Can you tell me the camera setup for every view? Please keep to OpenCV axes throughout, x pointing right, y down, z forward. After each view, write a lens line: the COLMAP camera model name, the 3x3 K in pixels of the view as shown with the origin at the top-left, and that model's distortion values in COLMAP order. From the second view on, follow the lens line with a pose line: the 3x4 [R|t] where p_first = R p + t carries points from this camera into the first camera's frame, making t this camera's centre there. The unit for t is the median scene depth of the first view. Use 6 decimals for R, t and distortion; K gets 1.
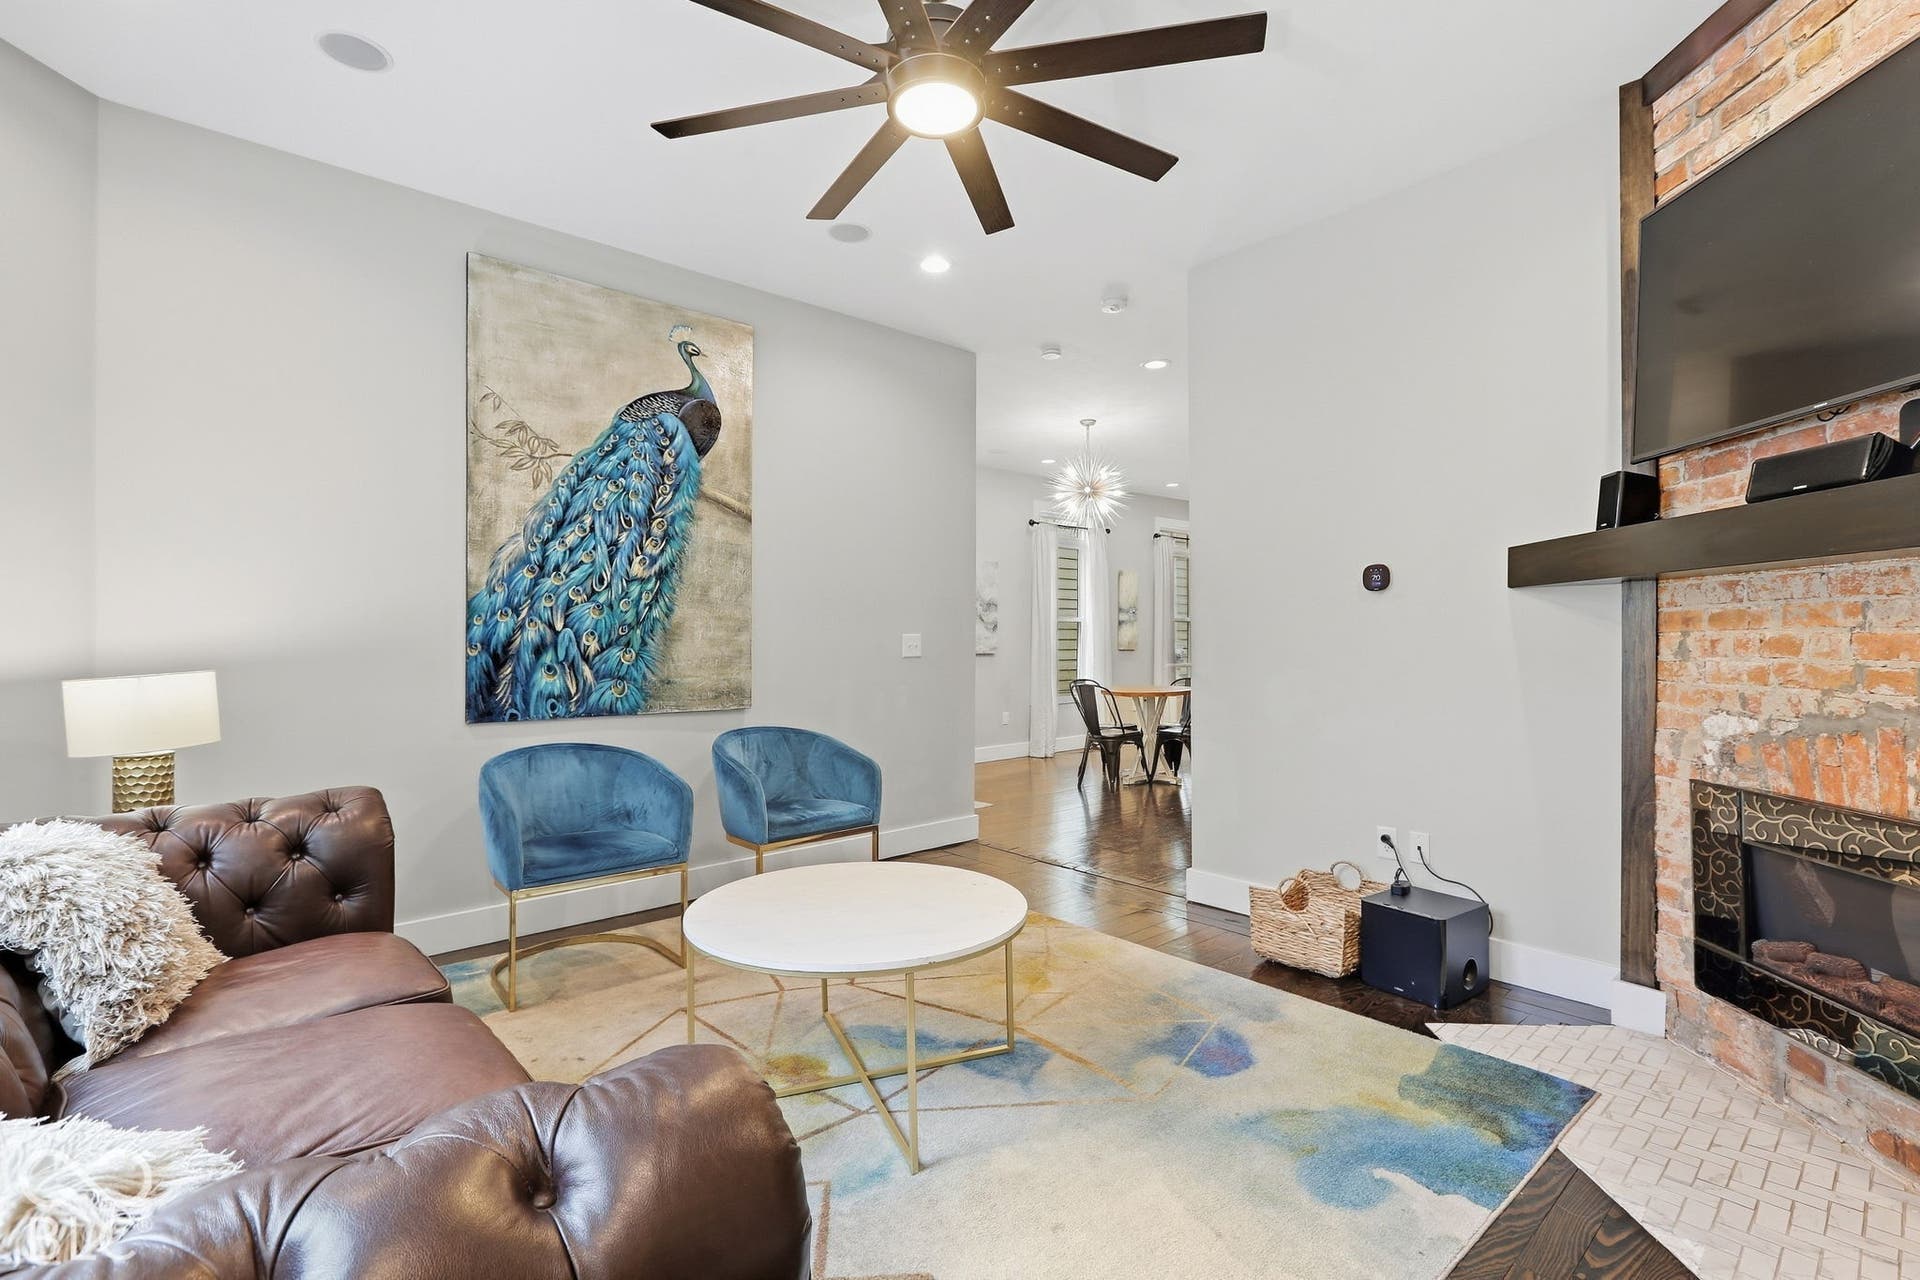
lens RADIAL K [[884.5, 0, 965.3], [0, 884.5, 629.4], [0, 0, 1]] dist [-0.000741, 0.000946]
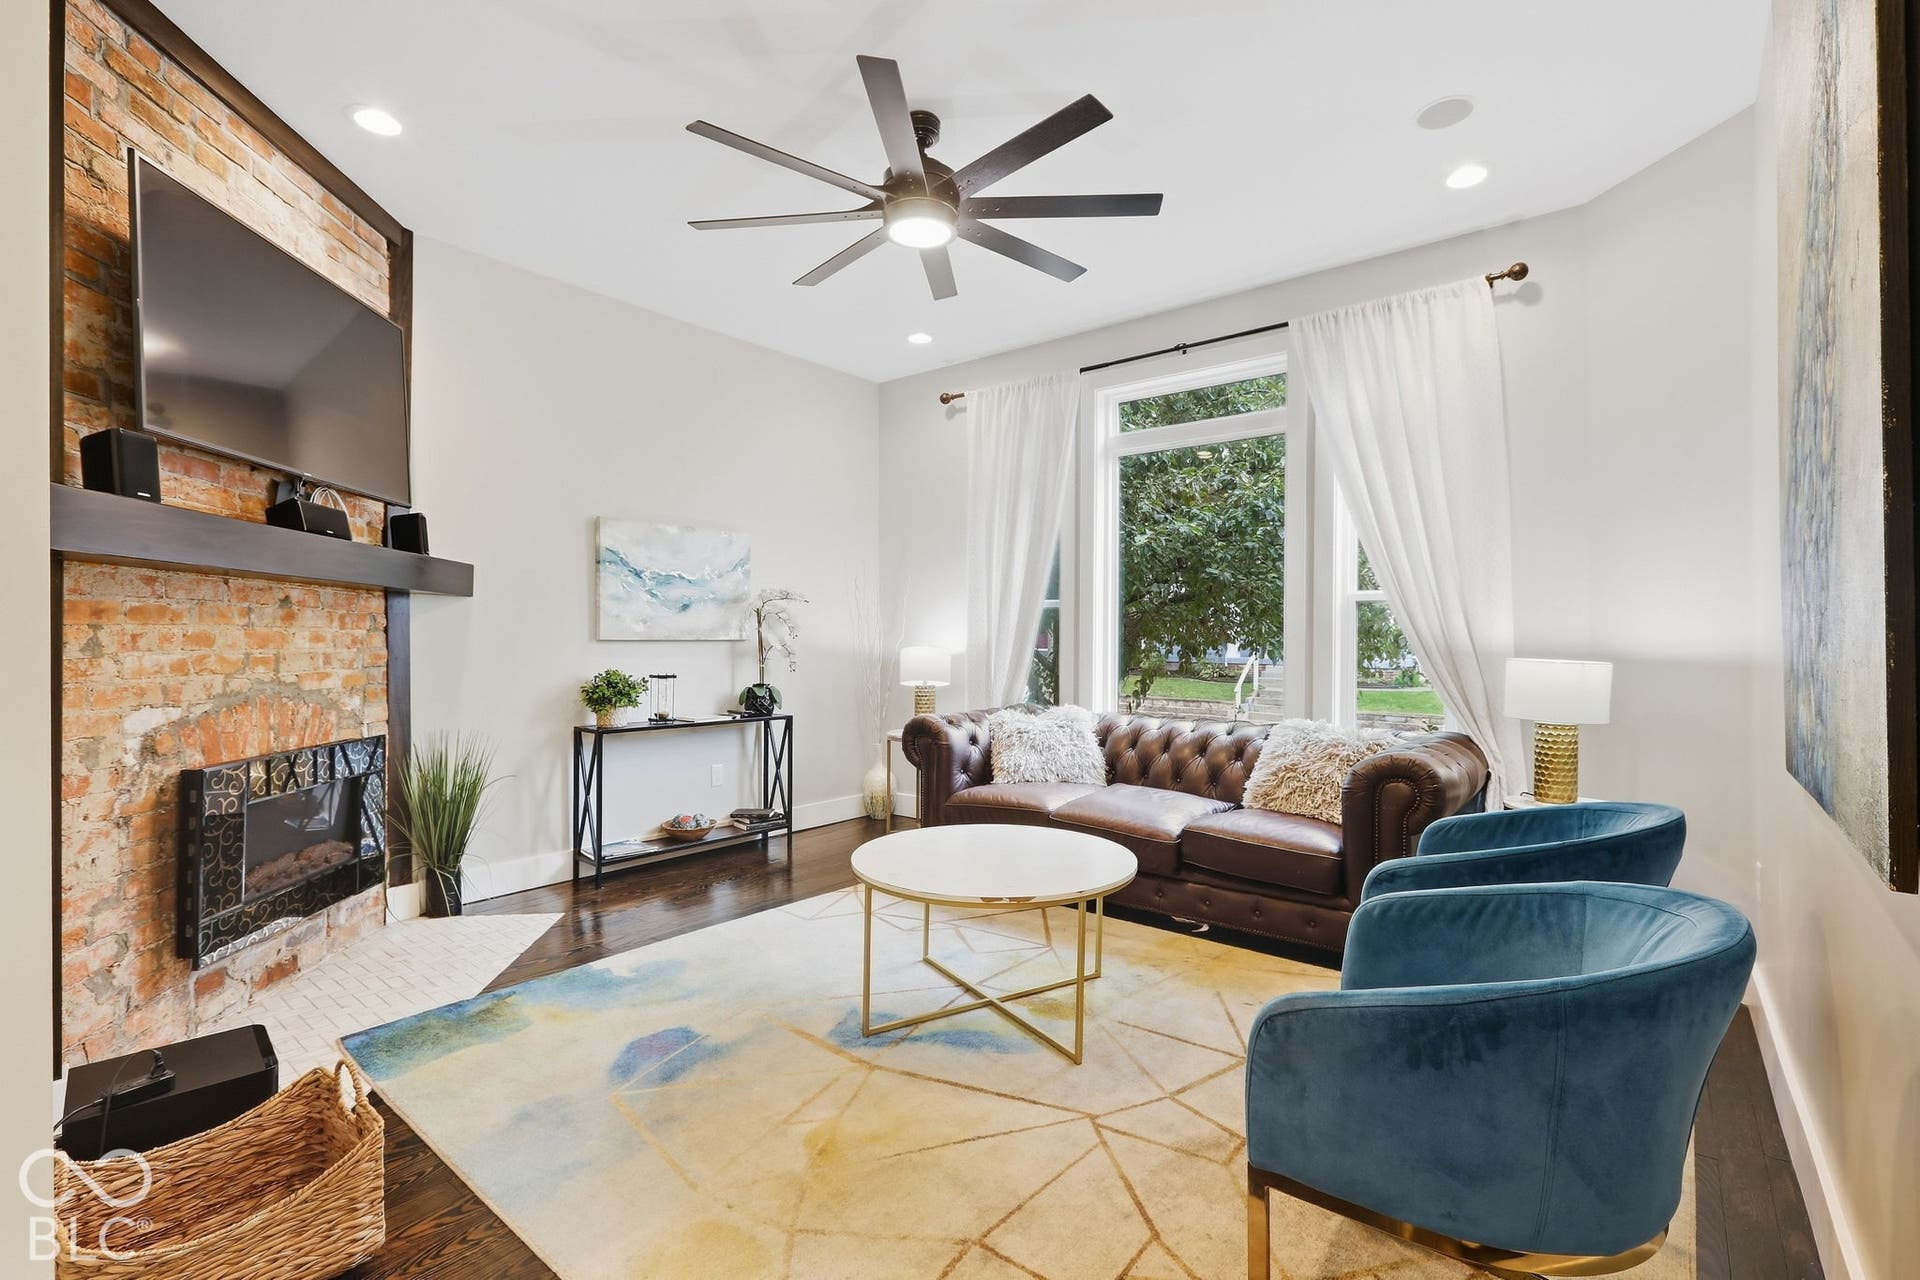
lens RADIAL K [[858.8, 0, 962.6], [0, 858.8, 636.9], [0, 0, 1]] dist [-0.000415, 0.000510]
pose [[-0.988411, 0.001077, -0.151800, 0.095204], [0.003171, 0.999903, -0.013557, 0.031053], [0.151770, -0.013881, -0.988318, 2.115264]]
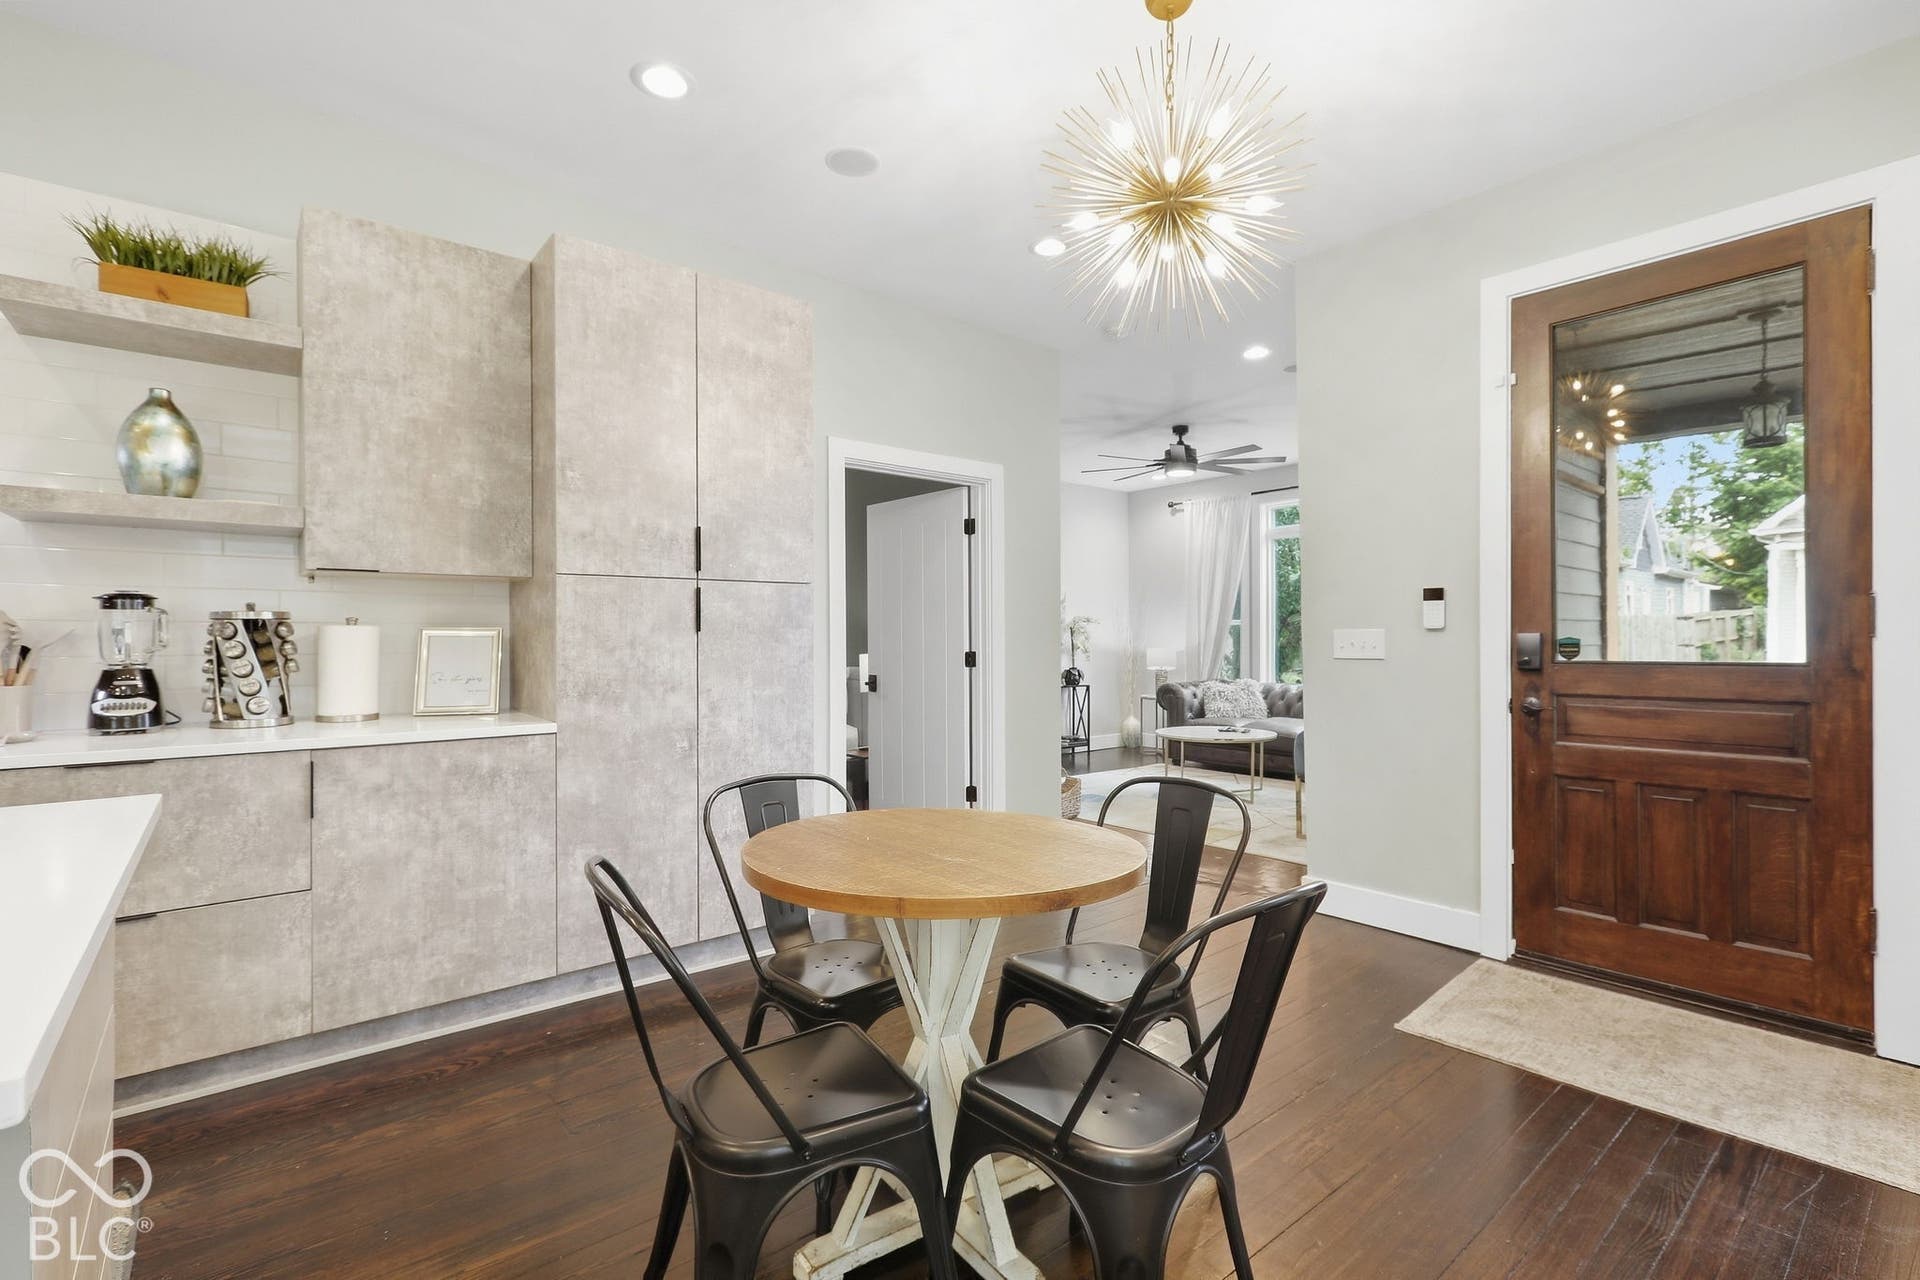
lens RADIAL K [[861.0, 0, 960.0], [0, 861.0, 640.0], [0, 0, 1]] dist [0.001159, 0.000233]
pose [[-0.999111, 0.006545, 0.041653, 0.595311], [0.005955, 0.999881, -0.014262, 0.043706], [-0.041741, -0.014001, -0.999030, 3.830624]]
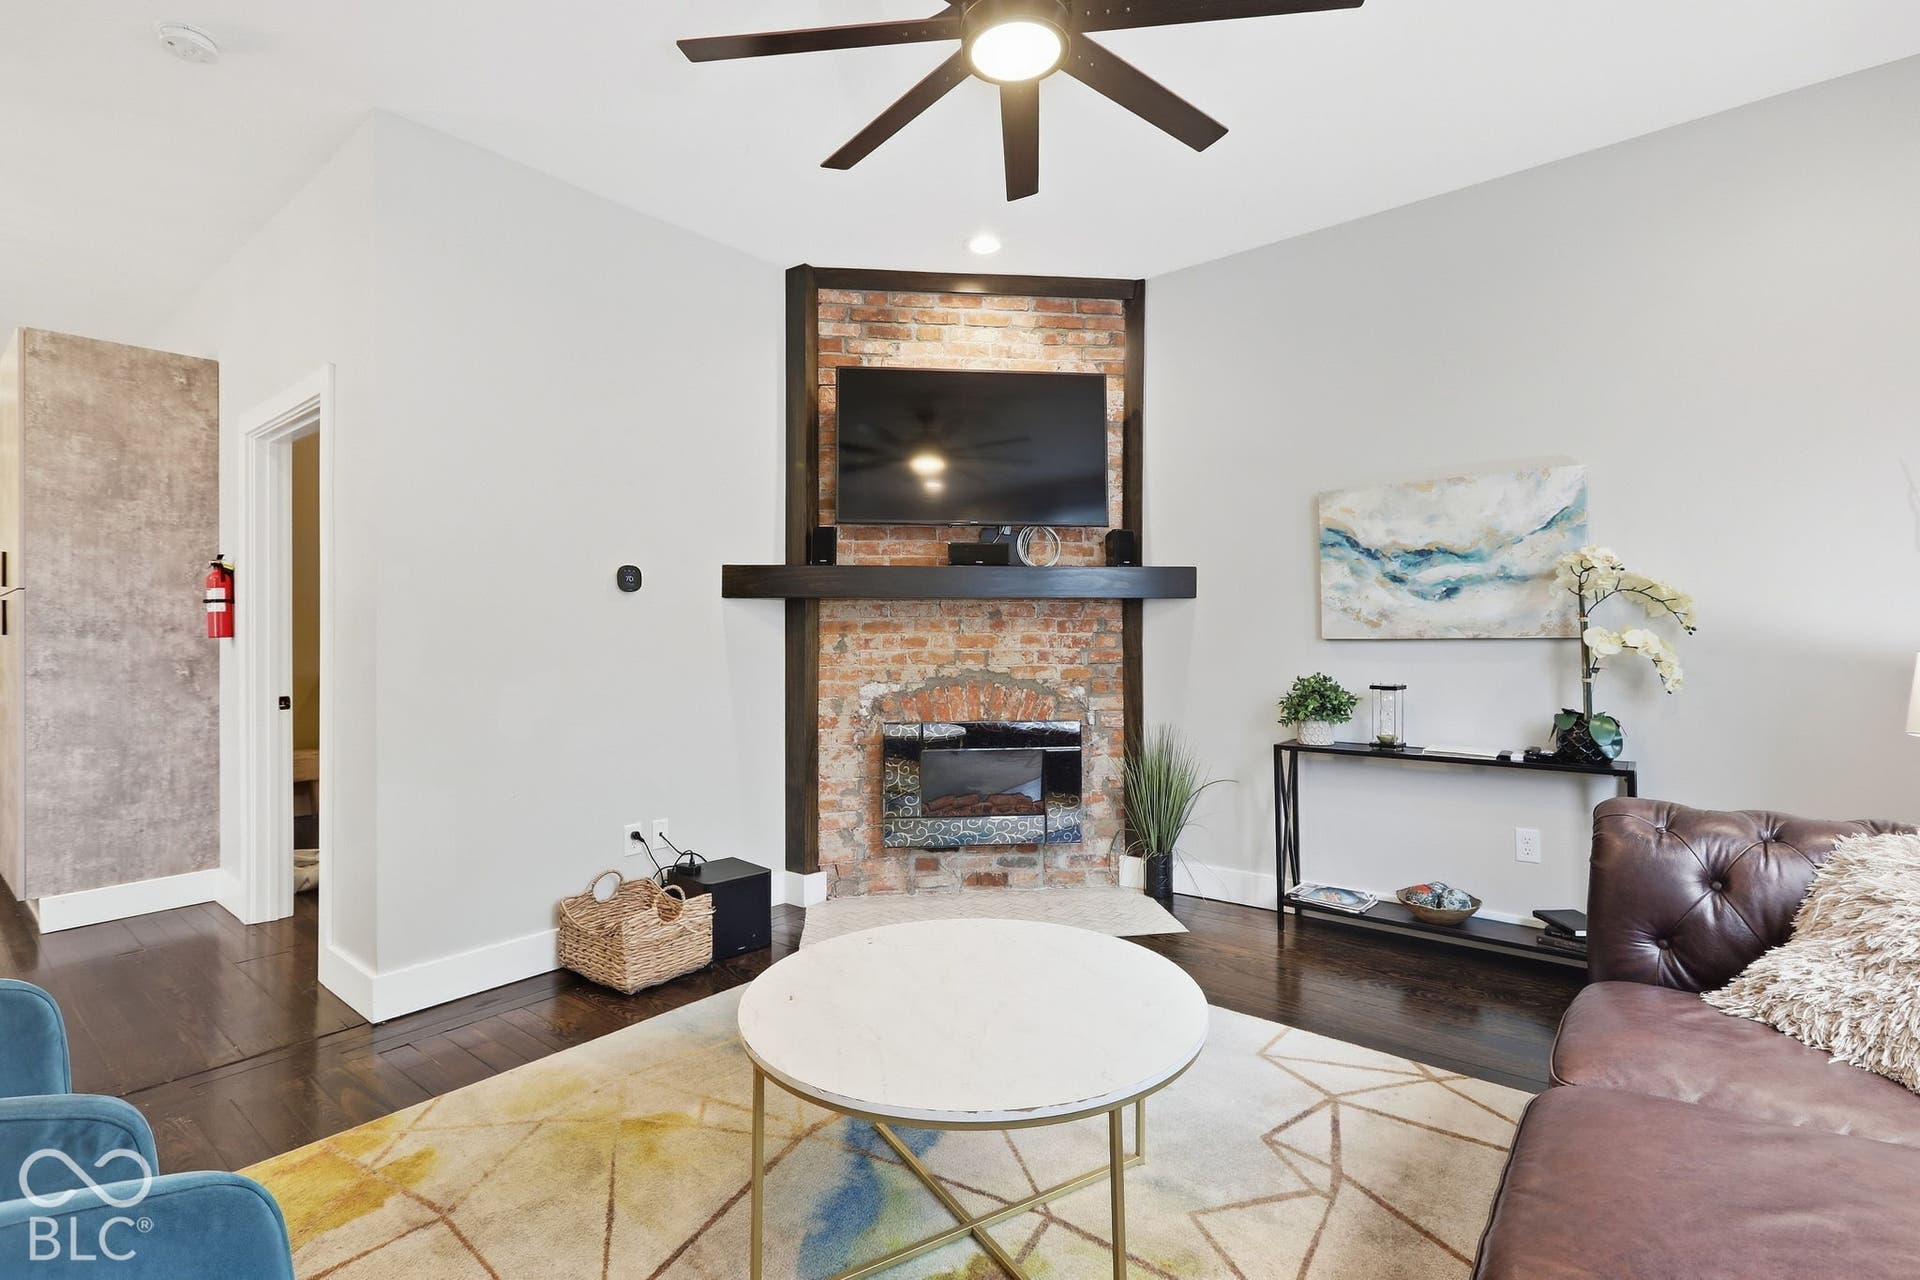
lens RADIAL K [[885.4, 0, 951.7], [0, 885.4, 614.9], [0, 0, 1]] dist [-0.001211, 0.000114]
pose [[-0.154047, 0.031777, 0.987552, -0.841733], [-0.002959, 0.999463, -0.032621, 0.020545], [-0.988059, -0.007948, -0.153870, 1.125220]]
